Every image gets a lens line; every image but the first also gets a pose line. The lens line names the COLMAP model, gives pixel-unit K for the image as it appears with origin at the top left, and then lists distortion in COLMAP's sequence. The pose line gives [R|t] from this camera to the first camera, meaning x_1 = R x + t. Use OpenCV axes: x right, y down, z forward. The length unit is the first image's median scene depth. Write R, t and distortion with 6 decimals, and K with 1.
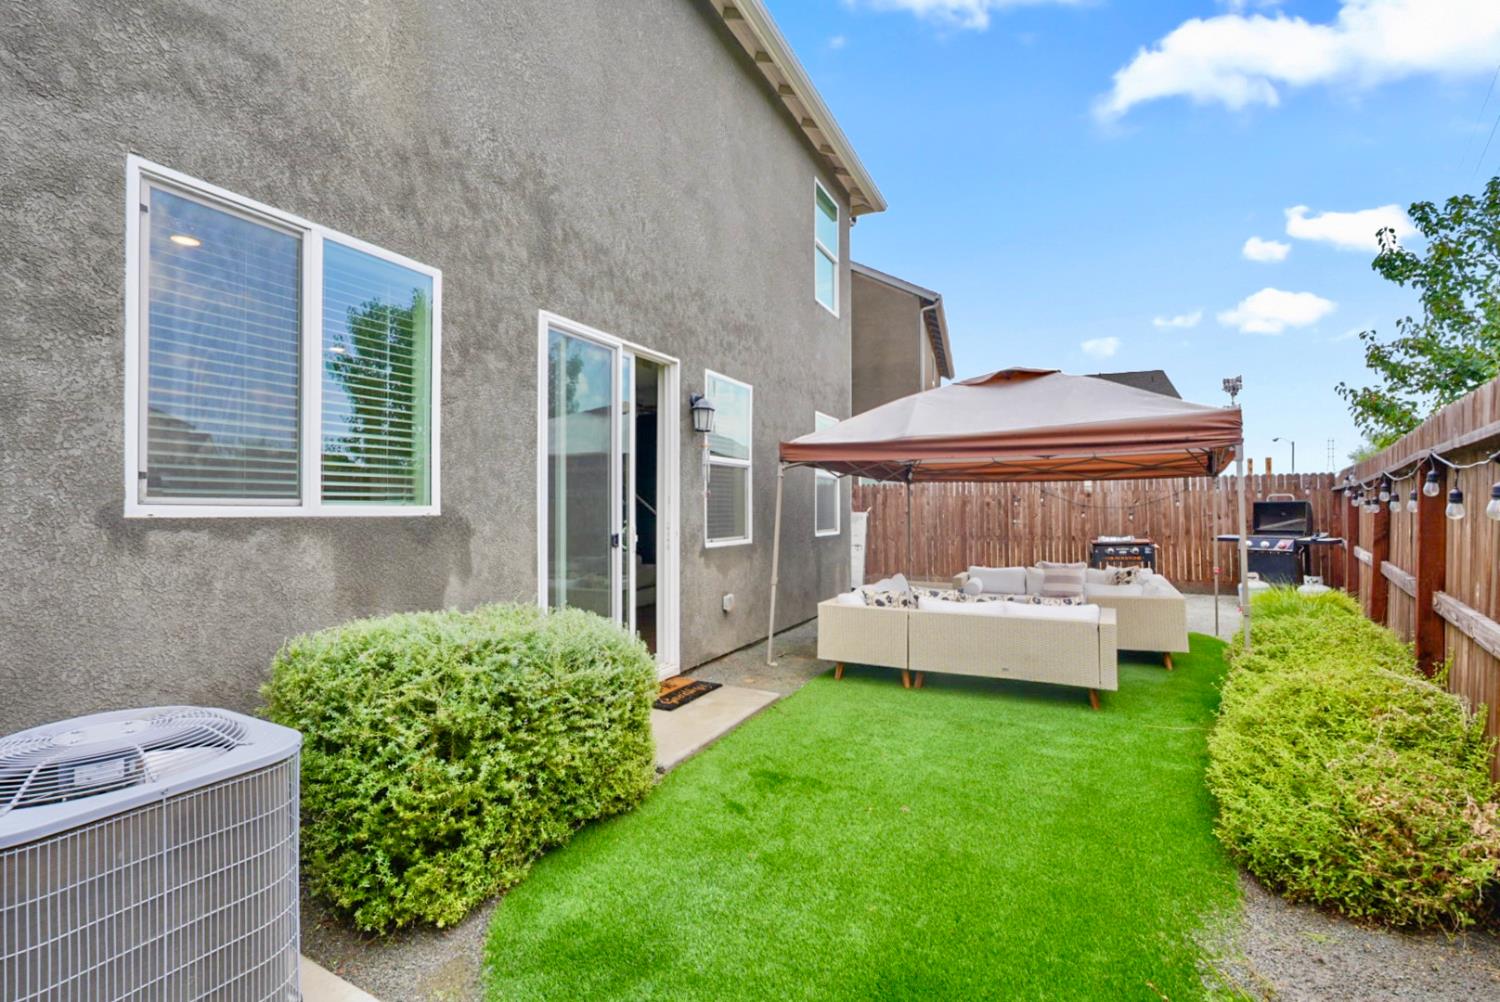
lens RADIAL K [[658.7, 0, 745.1], [0, 658.7, 505.8], [0, 0, 1]] dist [-0.014254, 0.005034]
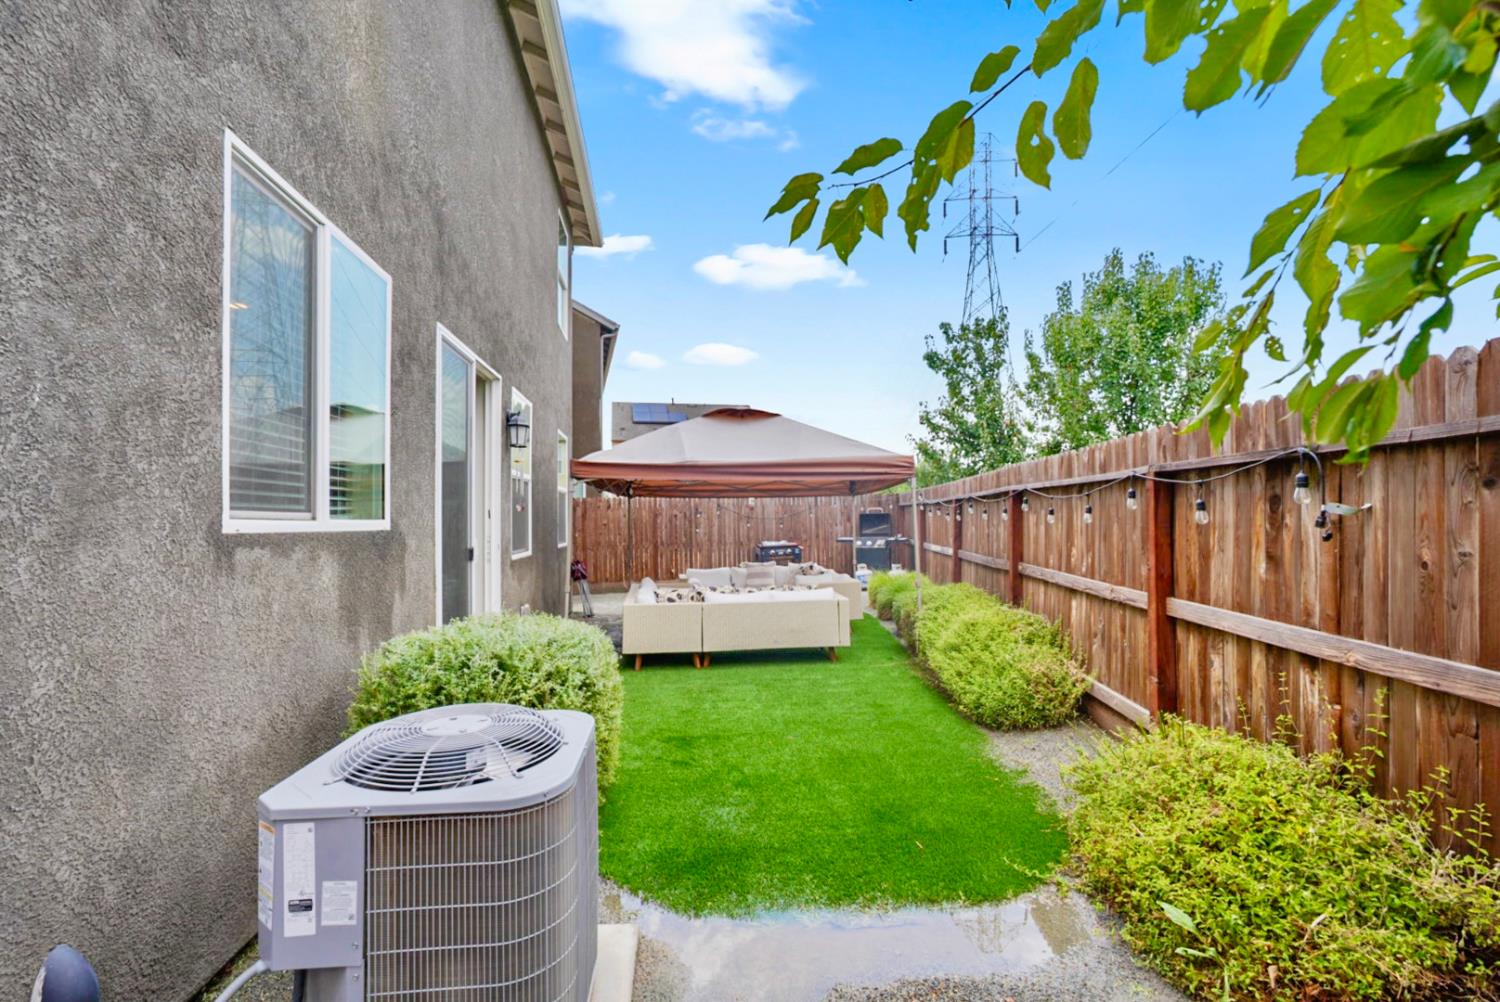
lens RADIAL K [[658.7, 0, 747.9], [0, 658.7, 509.5], [0, 0, 1]] dist [-0.014254, 0.005034]
pose [[0.828224, 0.000240, 0.560397, -0.468142], [0.007909, 0.999895, -0.012117, 0.001023], [-0.560342, 0.014468, 0.828135, -0.075516]]
